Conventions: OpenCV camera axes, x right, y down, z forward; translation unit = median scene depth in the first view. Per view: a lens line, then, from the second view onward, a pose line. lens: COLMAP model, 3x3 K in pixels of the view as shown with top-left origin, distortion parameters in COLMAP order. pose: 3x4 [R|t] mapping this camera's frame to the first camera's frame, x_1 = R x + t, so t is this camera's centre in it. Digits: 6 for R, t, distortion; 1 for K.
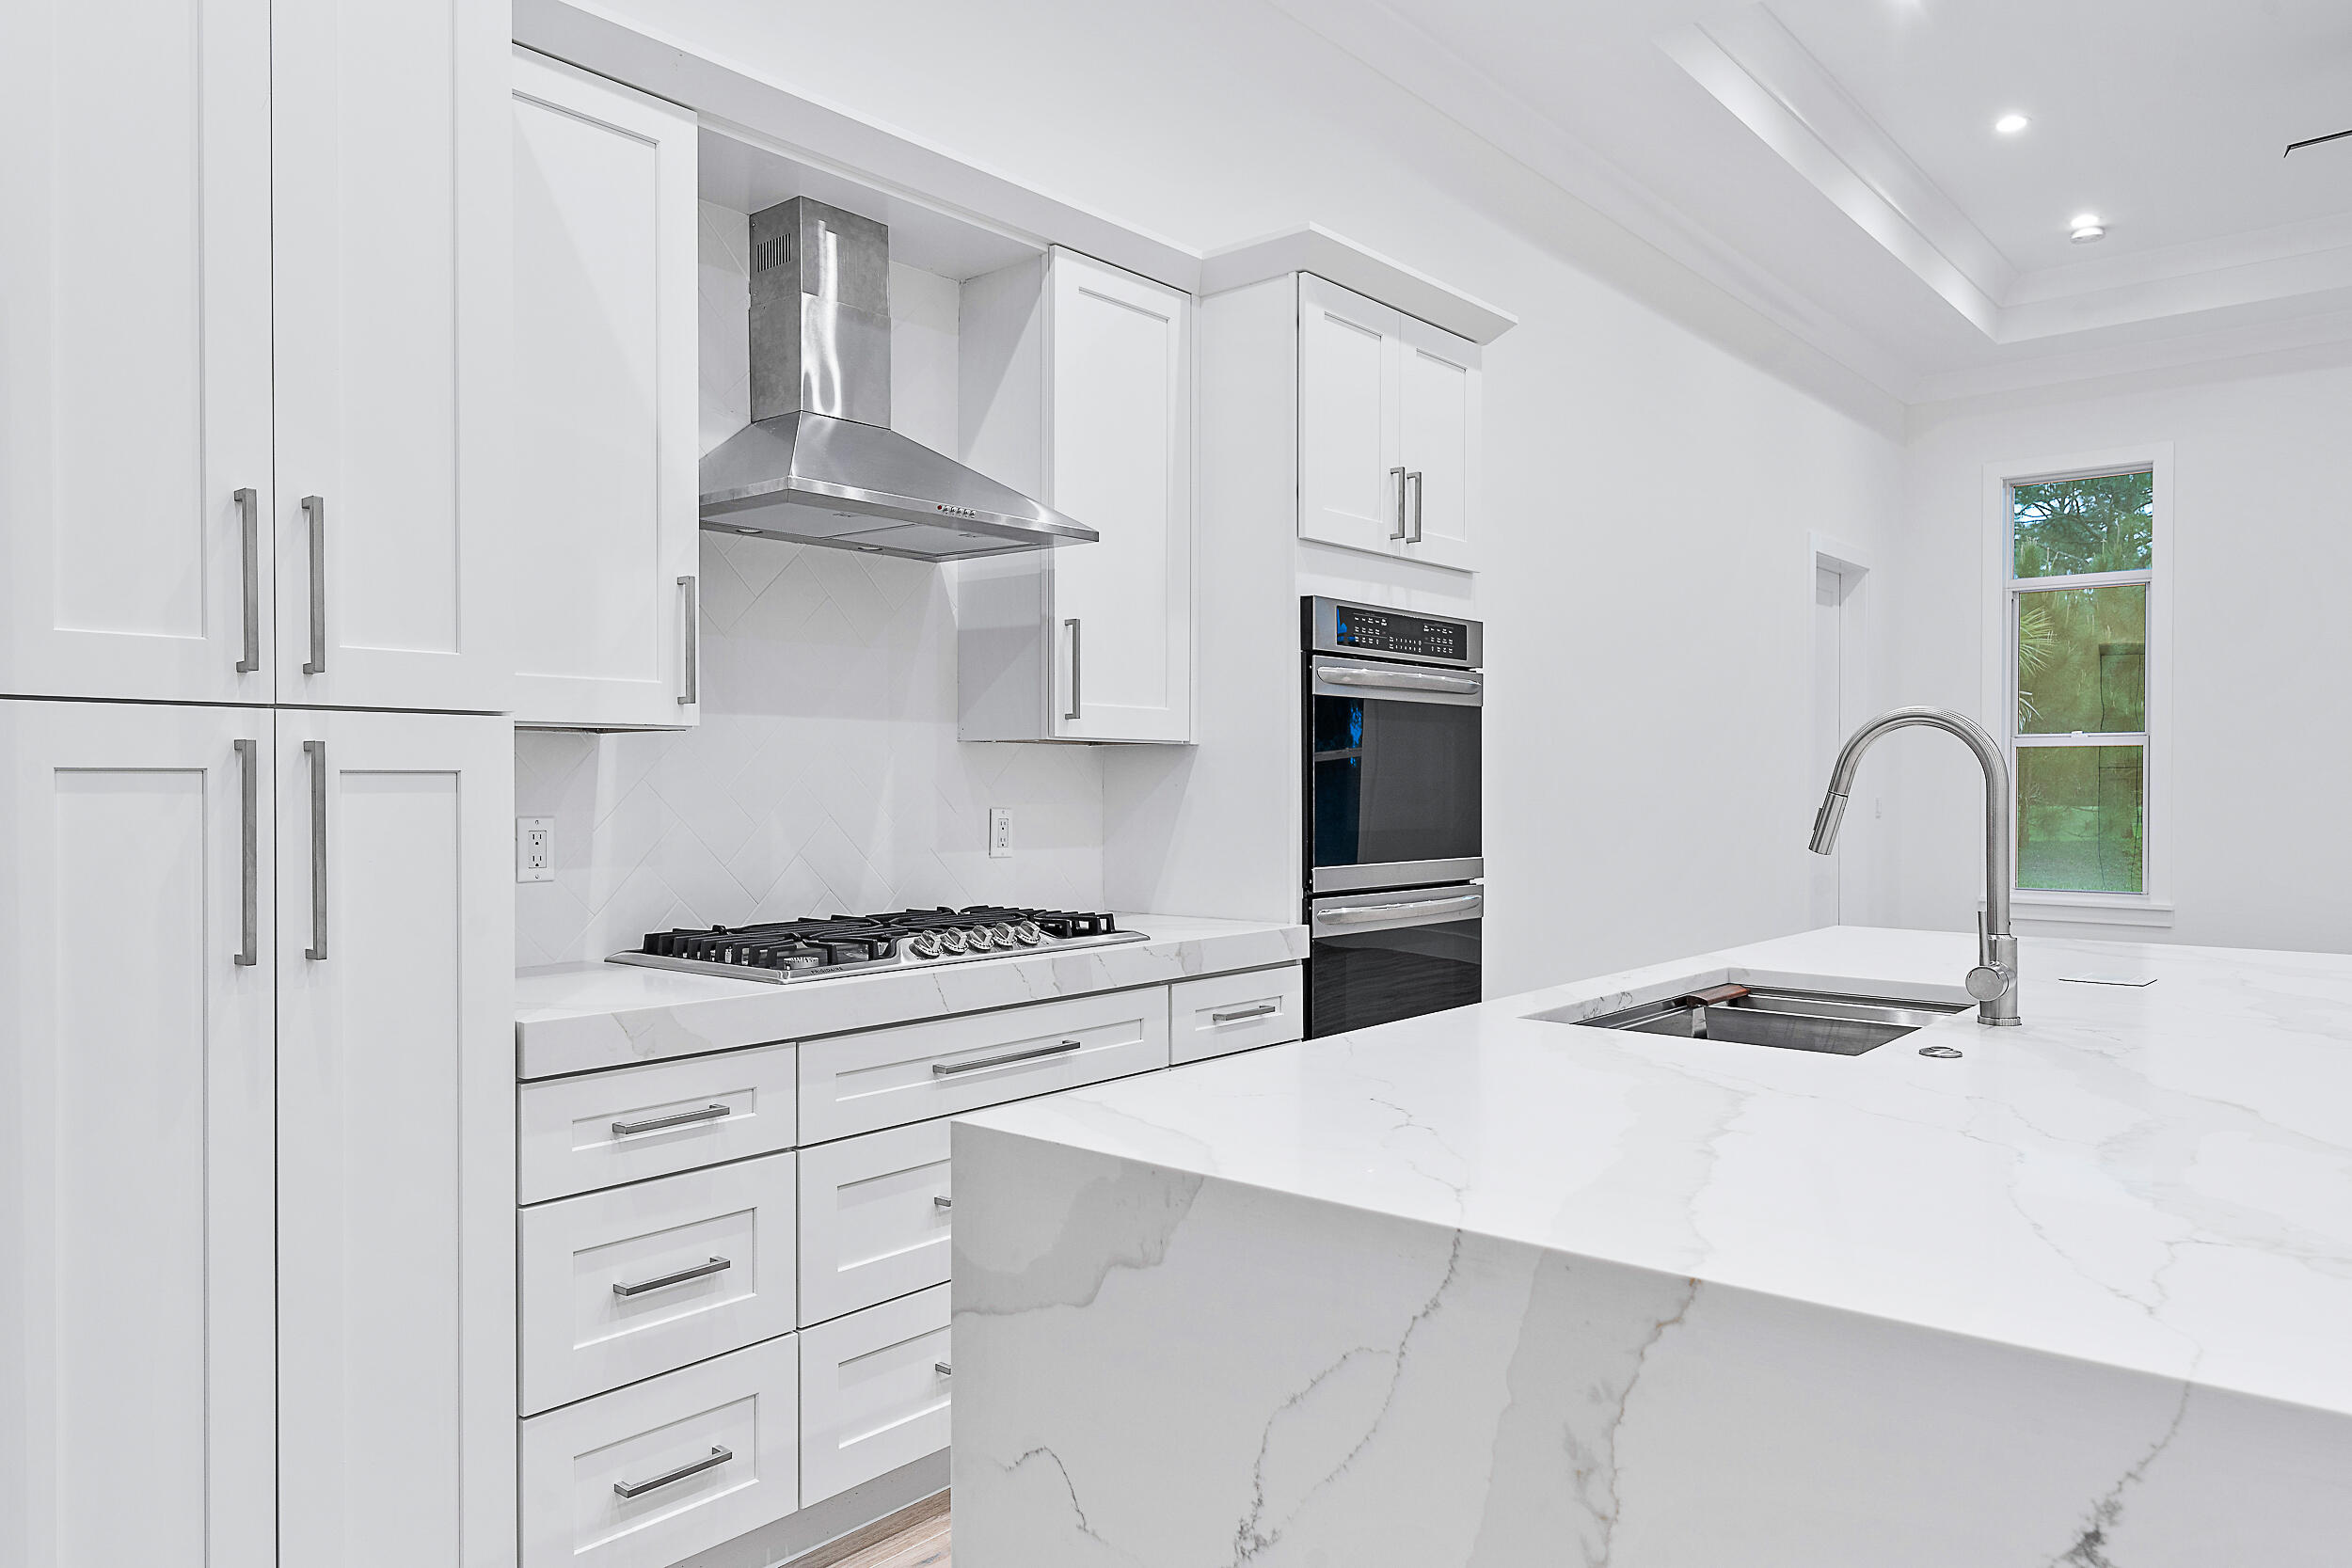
lens RADIAL K [[1582.1, 0, 1176.0], [0, 1582.1, 779.0], [0, 0, 1]] dist [-0.004350, -0.000262]
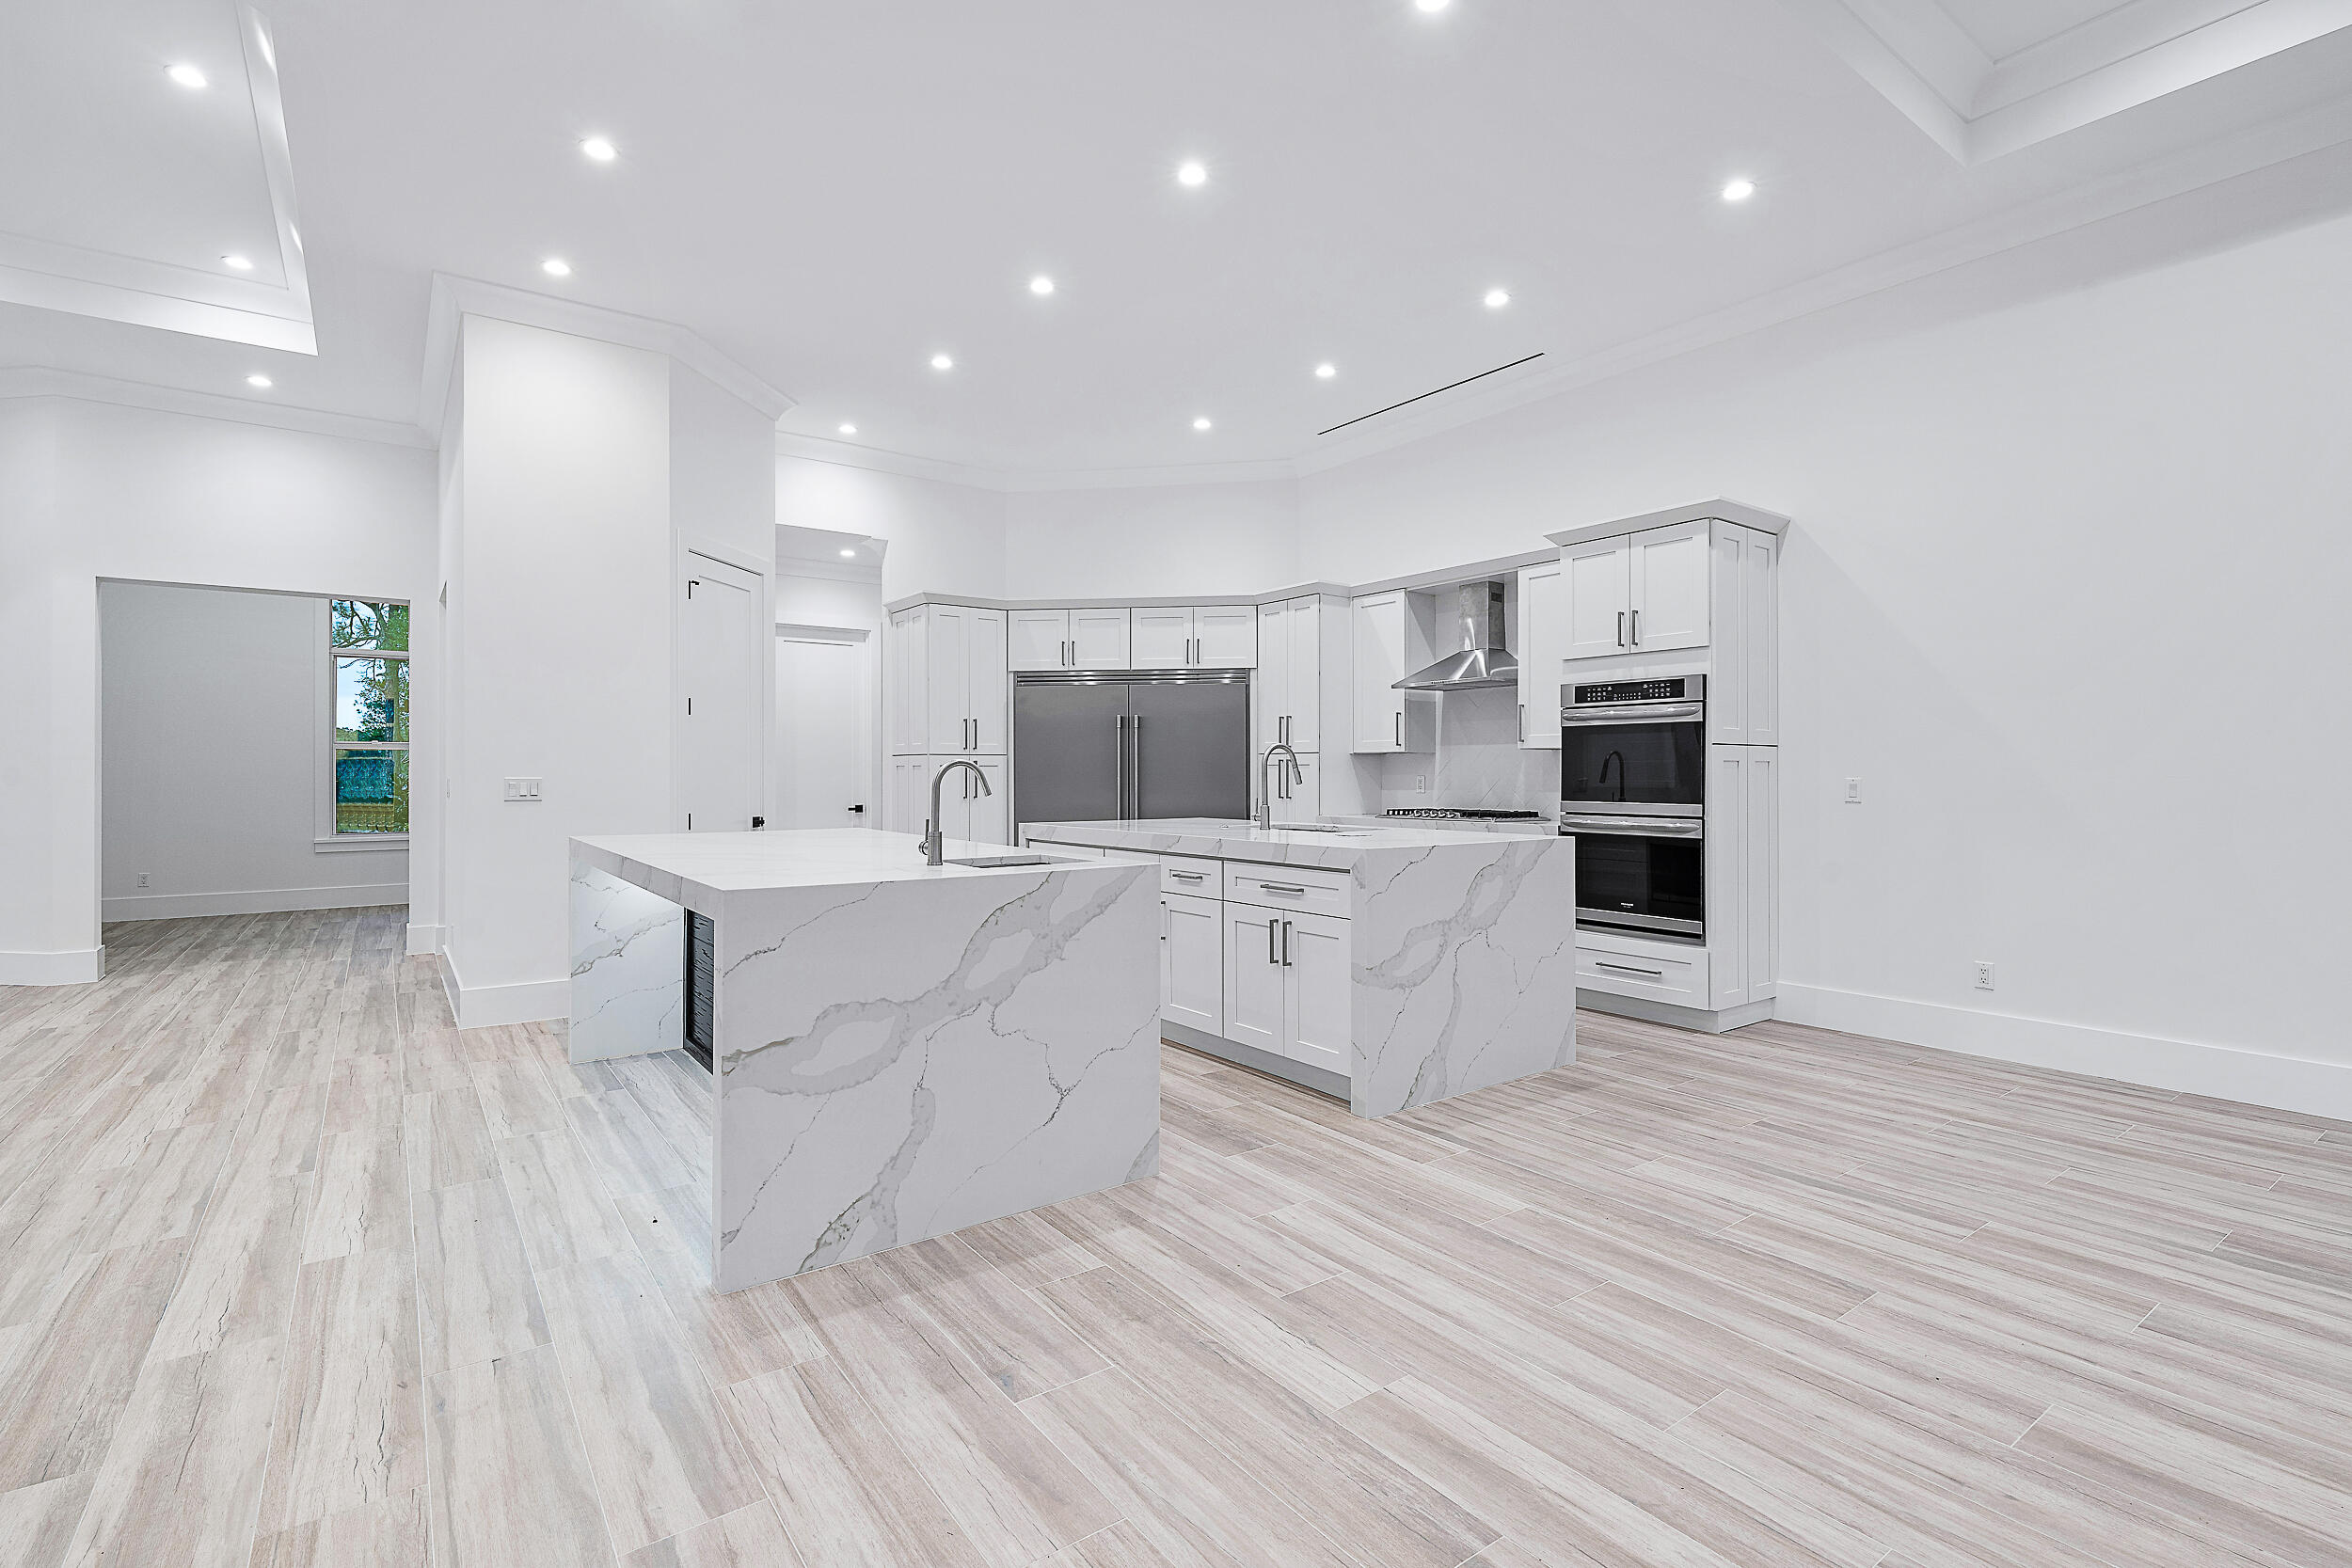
lens RADIAL K [[1055.2, 0, 1188.2], [0, 1055.2, 777.1], [0, 0, 1]] dist [0.001425, 0.000551]
pose [[-0.221752, 0.004197, -0.975094, 1.643530], [0.002383, 0.999990, 0.003763, 0.013583], [0.975100, -0.001489, -0.221759, 0.763493]]
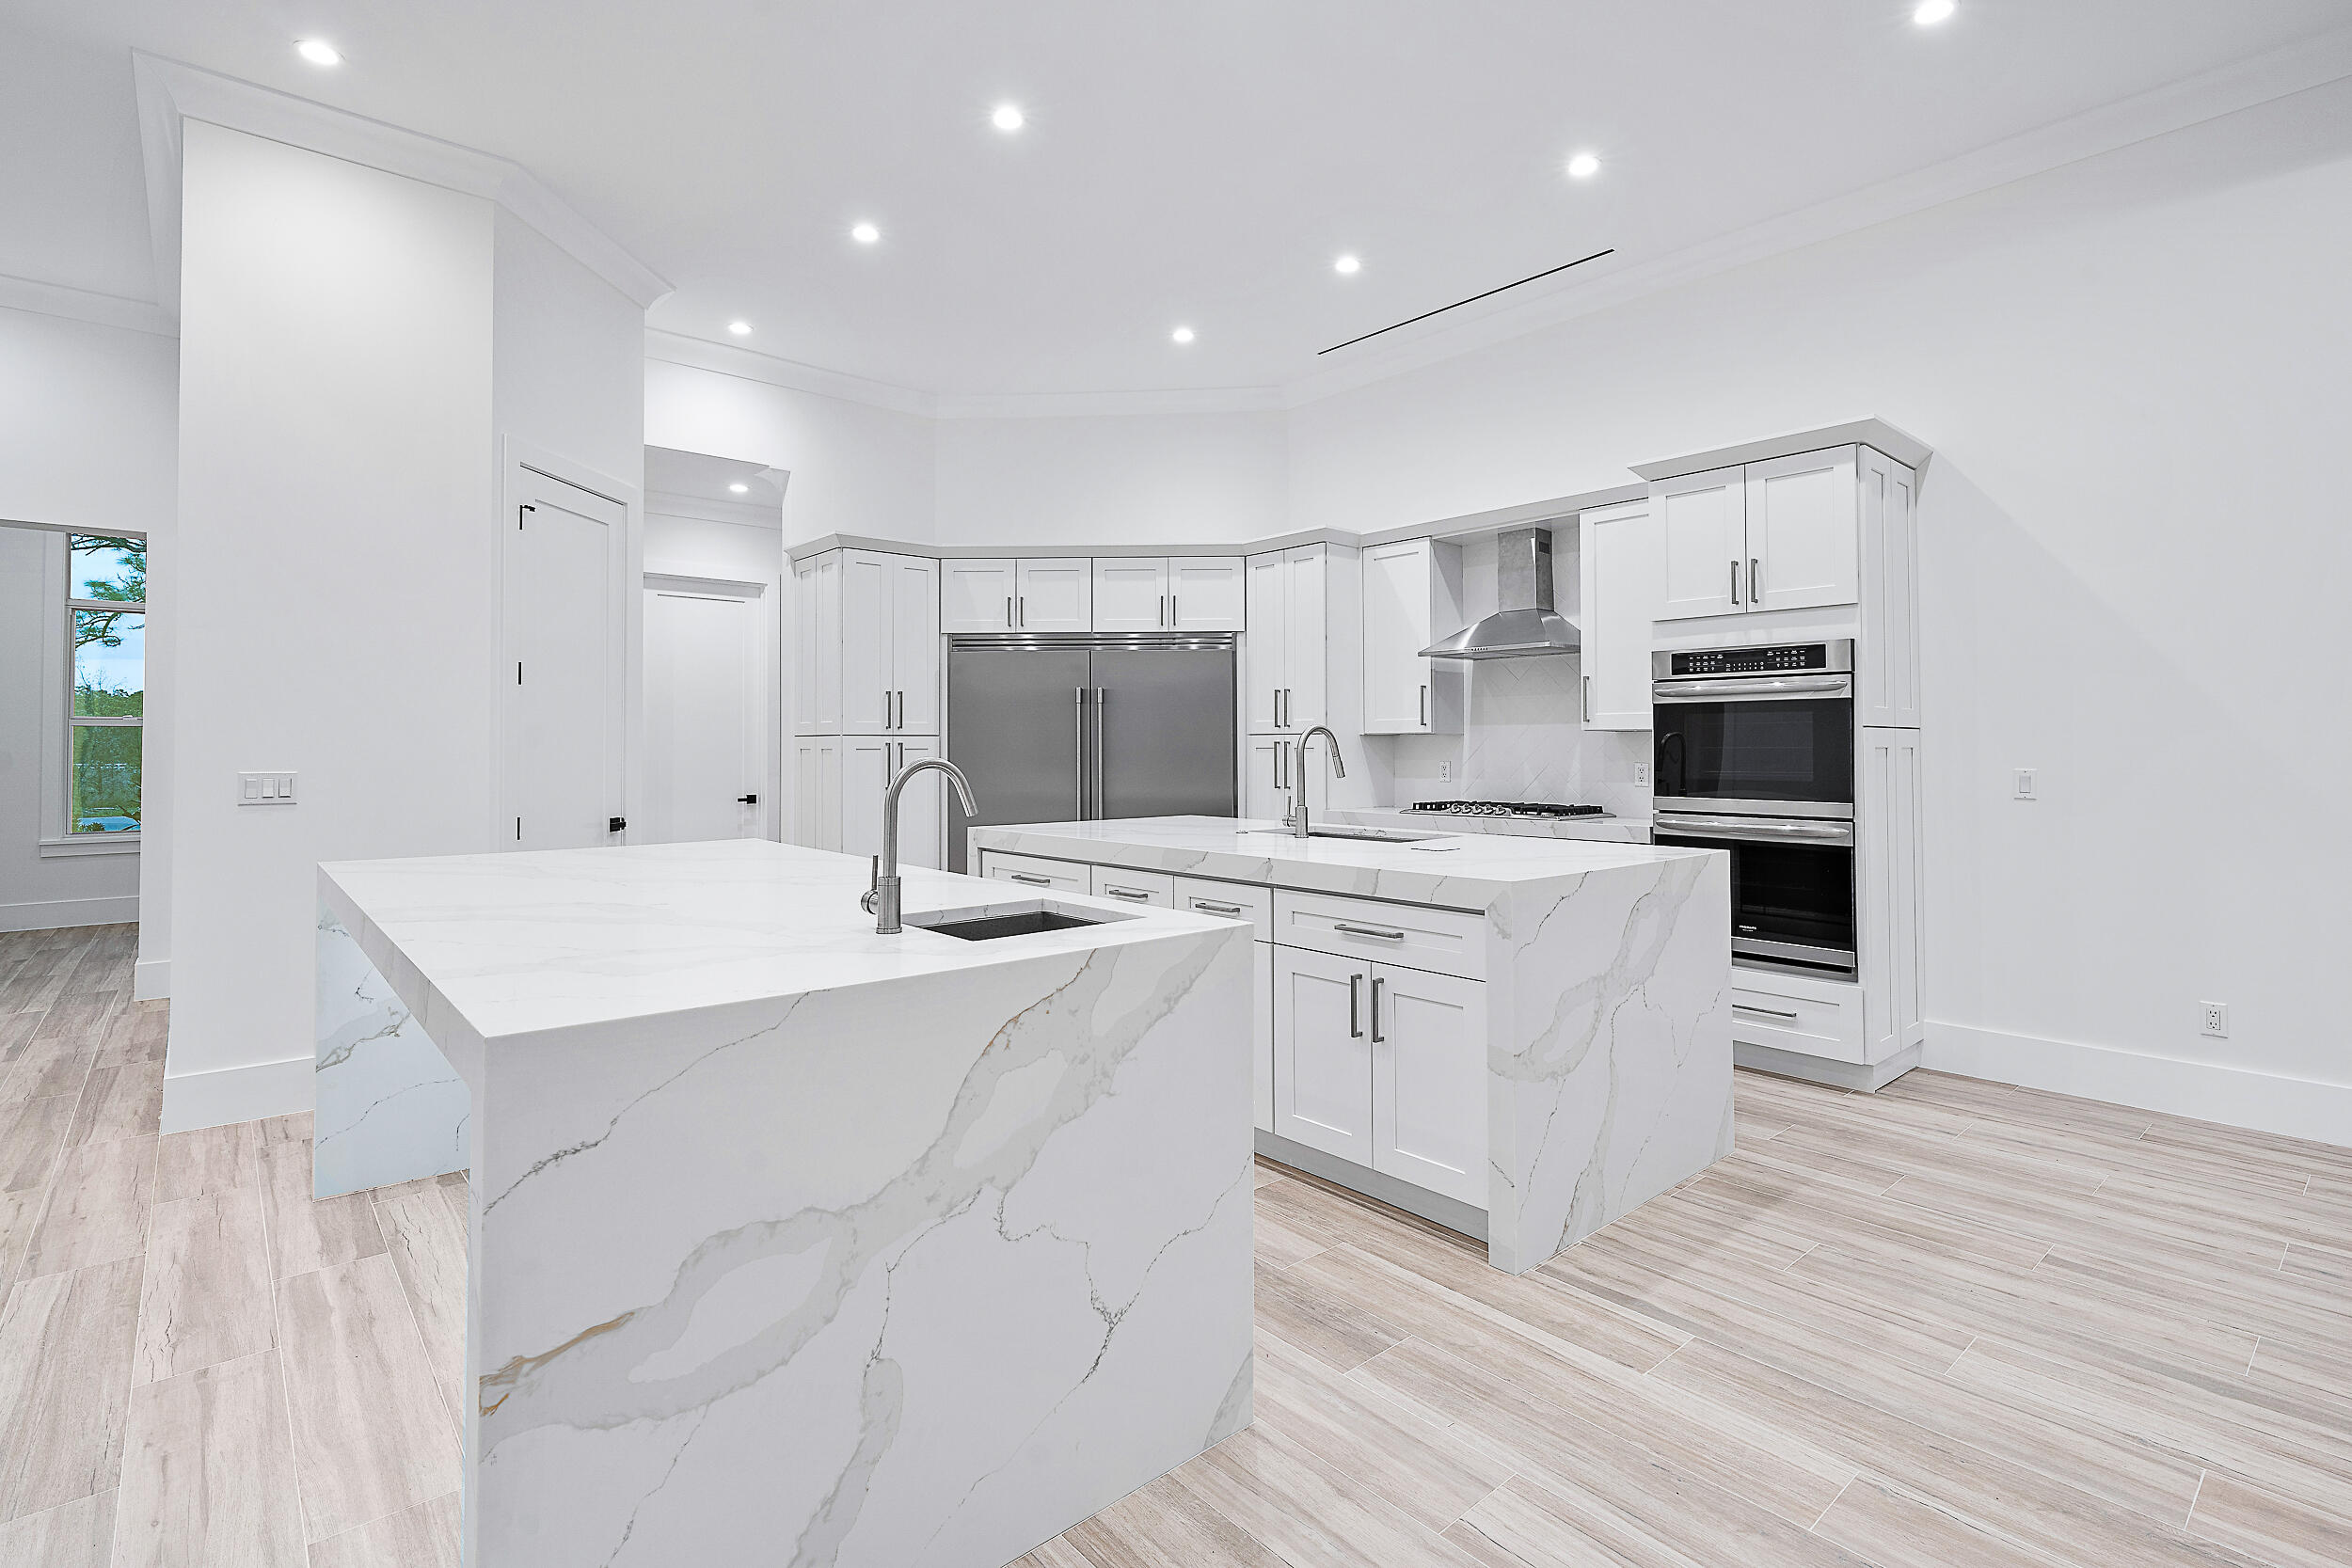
lens RADIAL K [[1087.1, 0, 1190.2], [0, 1087.1, 736.1], [0, 0, 1]] dist [0.001864, -0.000817]
pose [[-0.138989, -0.009630, -0.990247, 1.371880], [0.003077, 0.999944, -0.010156, -0.003152], [0.990289, -0.004458, -0.138951, 0.598640]]
